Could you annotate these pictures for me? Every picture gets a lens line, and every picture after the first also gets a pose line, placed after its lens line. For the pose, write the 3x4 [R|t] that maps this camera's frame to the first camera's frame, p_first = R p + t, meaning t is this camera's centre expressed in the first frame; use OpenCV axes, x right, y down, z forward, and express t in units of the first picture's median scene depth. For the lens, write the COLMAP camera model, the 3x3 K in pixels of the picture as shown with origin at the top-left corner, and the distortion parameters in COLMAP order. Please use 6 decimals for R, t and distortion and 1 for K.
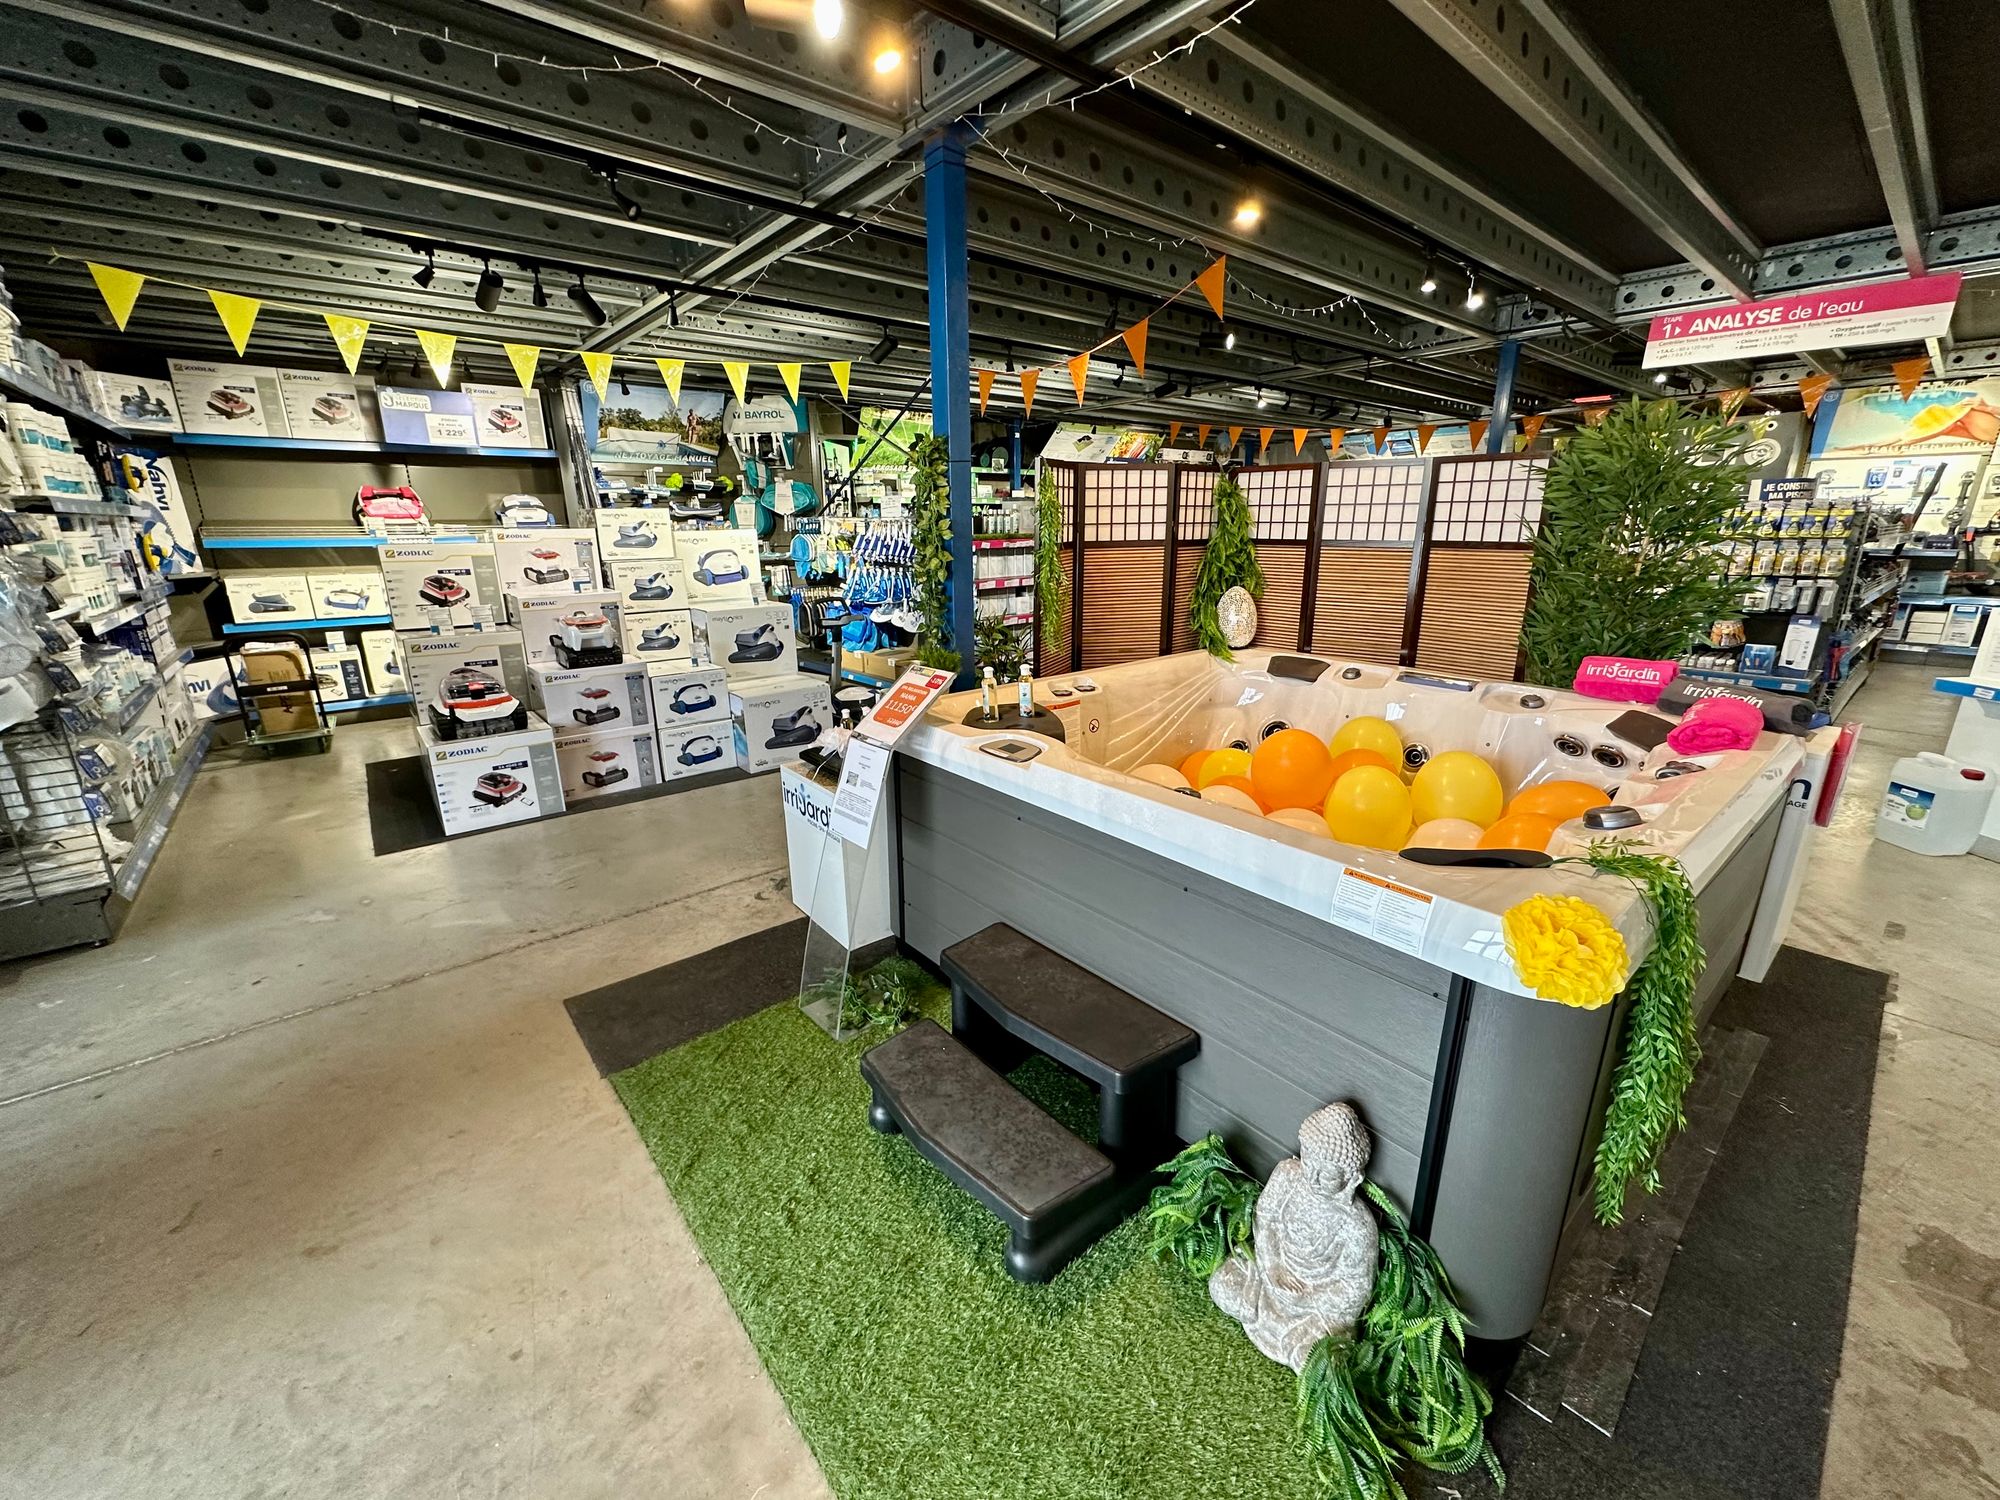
lens RADIAL K [[794.8, 0, 1002.8], [0, 794.8, 749.1], [0, 0, 1]] dist [0.000241, 0.000005]
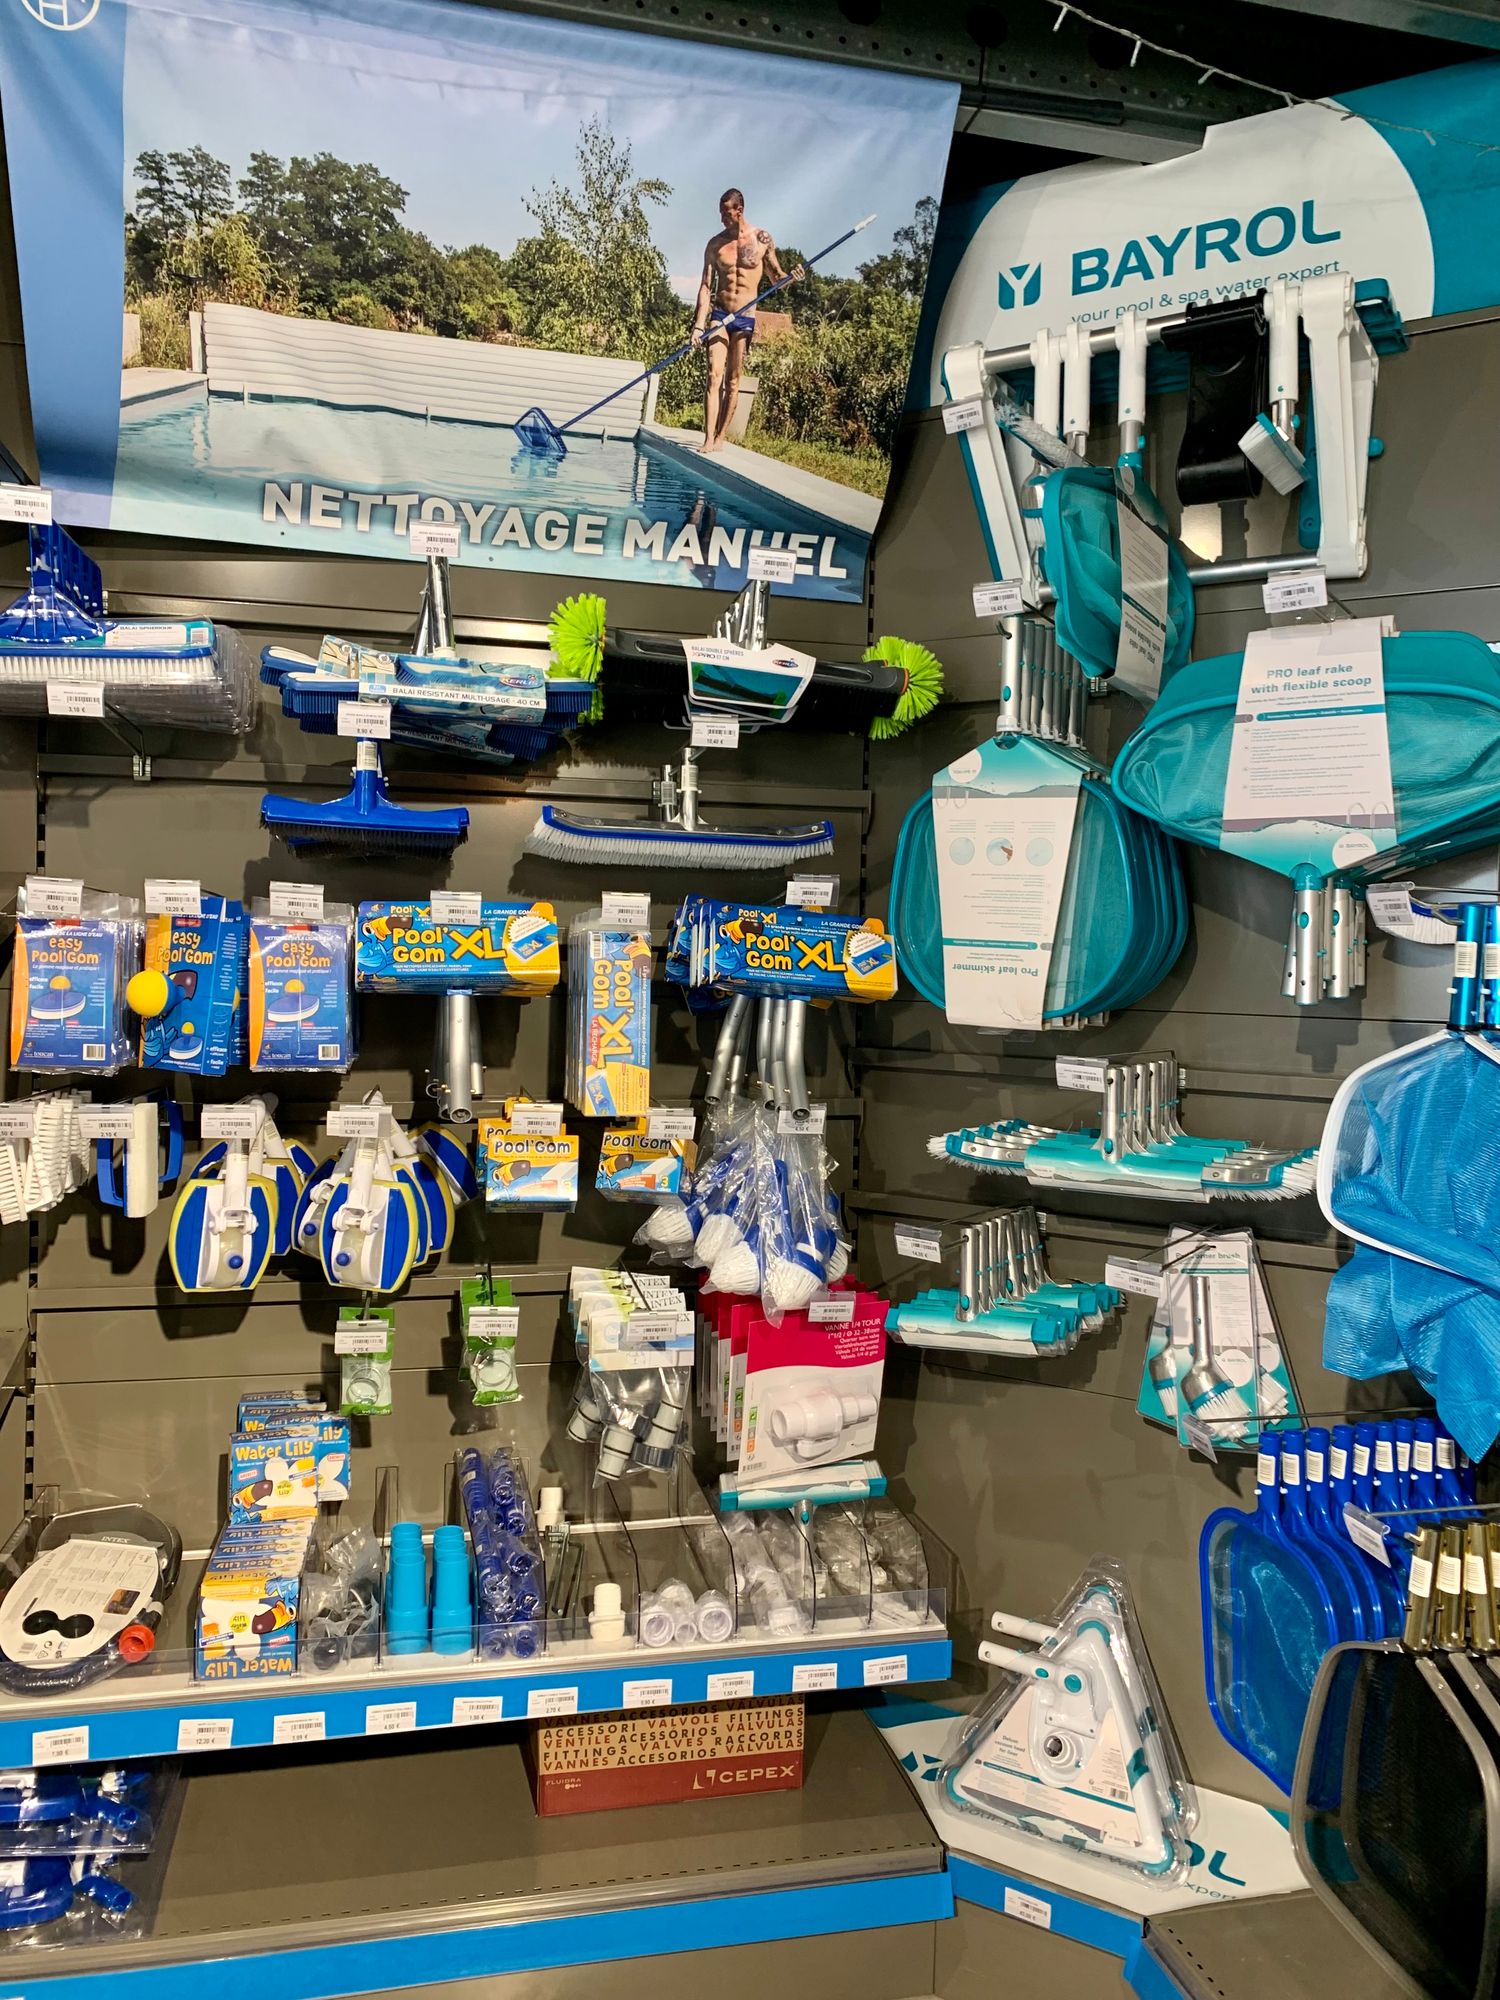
lens RADIAL K [[1514.6, 0, 748.5], [0, 1514.6, 1000.4], [0, 0, 1]] dist [0.000562, -0.000111]
pose [[0.896061, 0.040015, -0.442123, -0.251837], [-0.151399, 0.963767, -0.219617, -0.213346], [0.417316, 0.263727, 0.869653, 0.777447]]
